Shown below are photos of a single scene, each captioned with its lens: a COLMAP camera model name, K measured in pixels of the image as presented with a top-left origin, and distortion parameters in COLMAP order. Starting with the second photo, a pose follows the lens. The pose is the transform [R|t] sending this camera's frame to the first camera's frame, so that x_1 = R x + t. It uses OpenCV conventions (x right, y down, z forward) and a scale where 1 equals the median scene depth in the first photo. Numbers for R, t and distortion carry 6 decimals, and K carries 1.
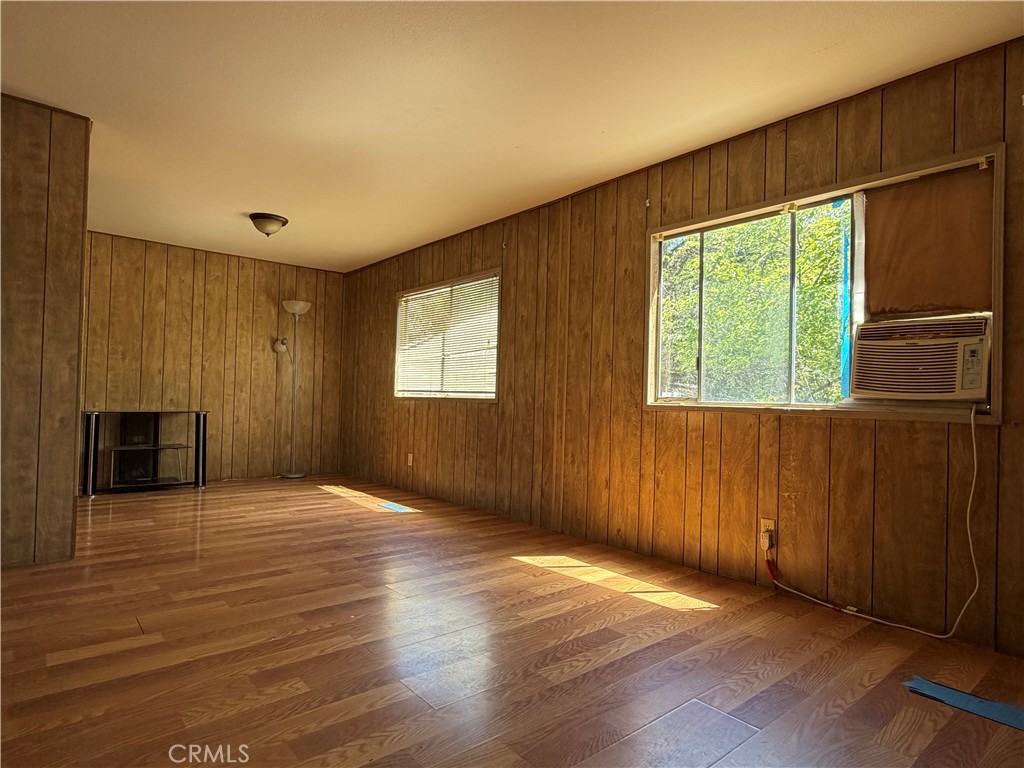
lens RADIAL K [[578.5, 0, 510.1], [0, 578.5, 385.2], [0, 0, 1]] dist [-0.000570, 0.001573]
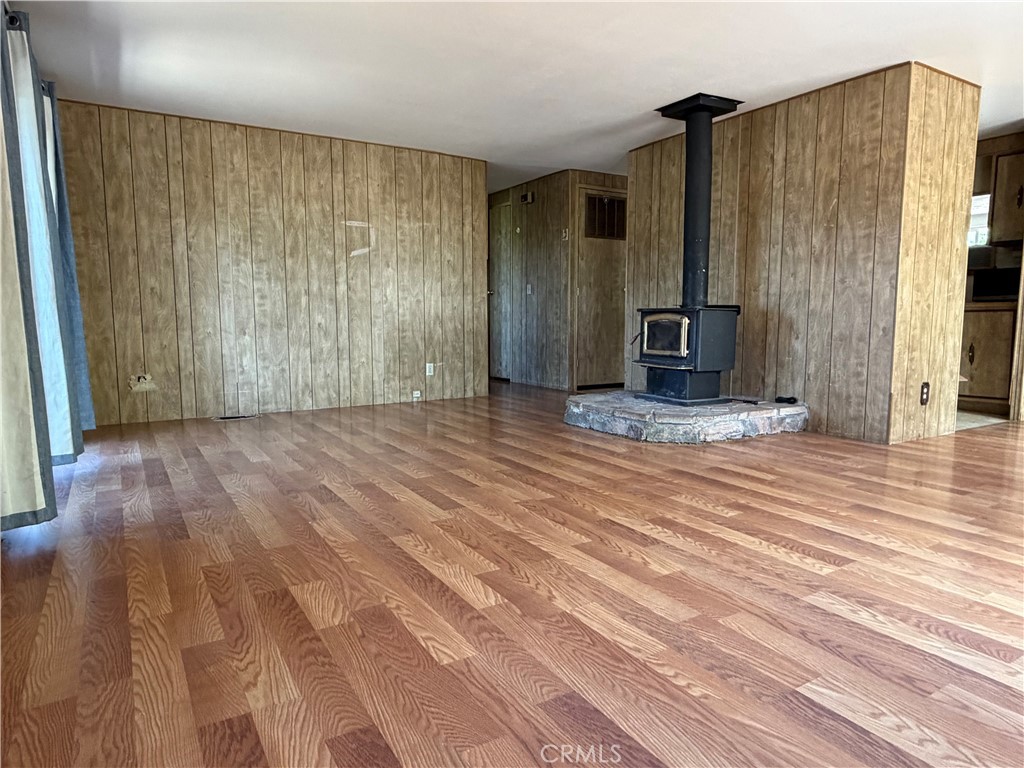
lens RADIAL K [[655.0, 0, 515.8], [0, 655.0, 389.1], [0, 0, 1]] dist [0.001657, -0.001610]
pose [[-0.152758, 0.088006, -0.984337, 0.635200], [0.019050, 0.996104, 0.086102, 0.045927], [0.988080, -0.005599, -0.153839, 0.392229]]
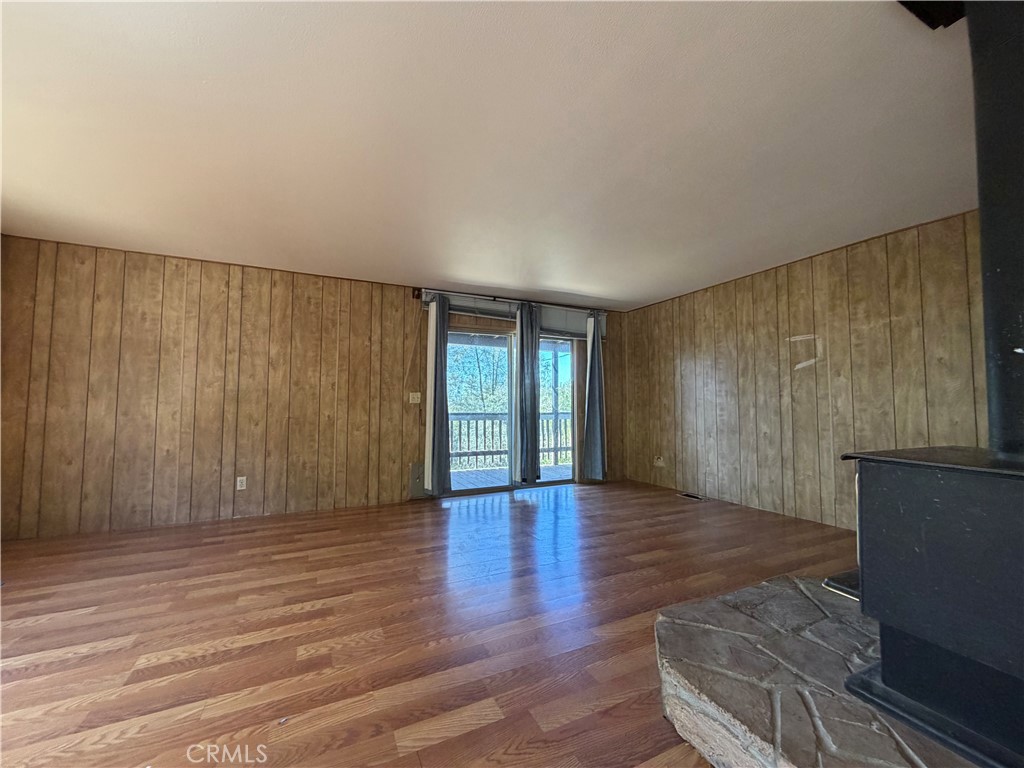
lens RADIAL K [[407.9, 0, 507.7], [0, 407.9, 385.0], [0, 0, 1]] dist [-0.001002, 0.000331]
pose [[-0.965399, -0.013719, 0.260417, -0.557082], [-0.032320, 0.997210, -0.067282, -0.020681], [-0.258768, -0.073370, -0.963149, 0.964553]]
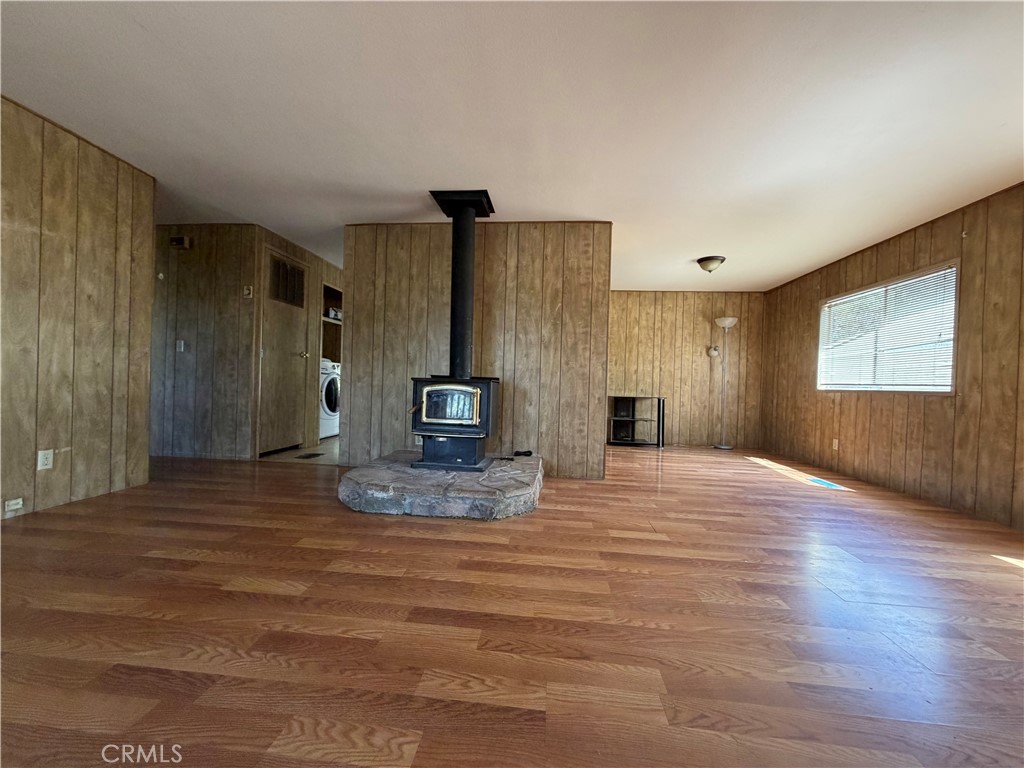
lens RADIAL K [[407.9, 0, 509.2], [0, 407.9, 384.8], [0, 0, 1]] dist [-0.001002, 0.000331]
pose [[0.694214, 0.002153, -0.719766, -0.066441], [0.001593, 0.999988, 0.004529, 0.009957], [0.719767, -0.004291, 0.694202, -0.045181]]
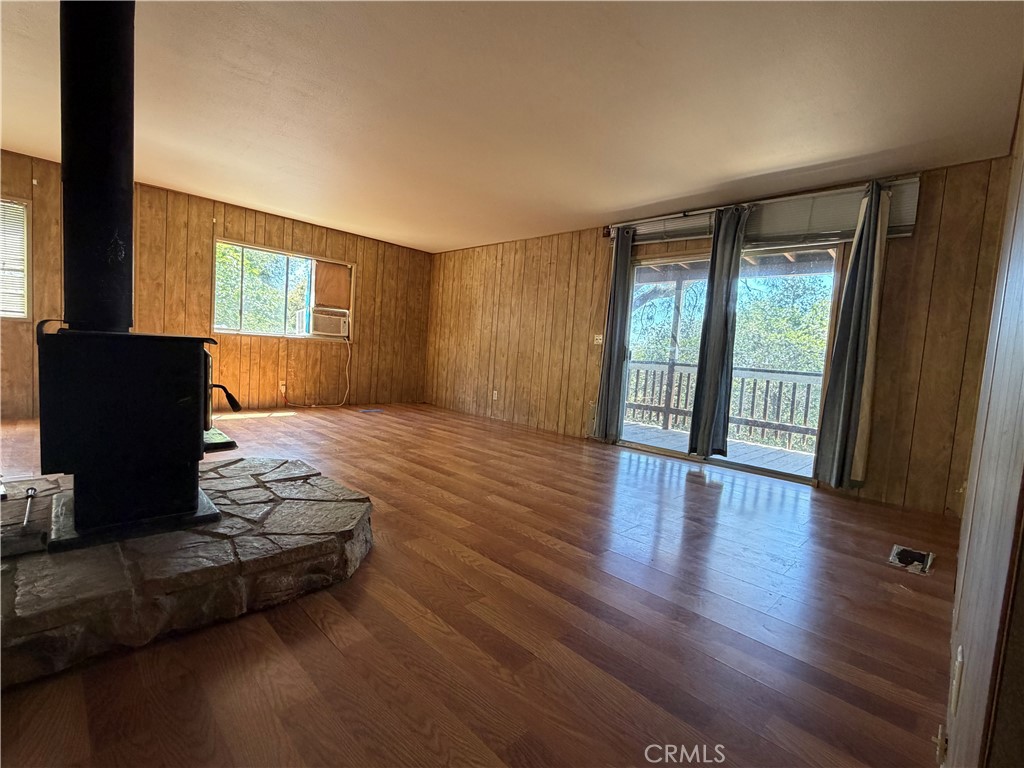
lens RADIAL K [[465.0, 0, 510.9], [0, 465.0, 382.7], [0, 0, 1]] dist [0.000392, -0.000255]
pose [[-0.081251, -0.099455, 0.991719, -1.408445], [-0.092542, 0.991464, 0.091847, -0.031177], [-0.992388, -0.084313, -0.089761, 0.168852]]
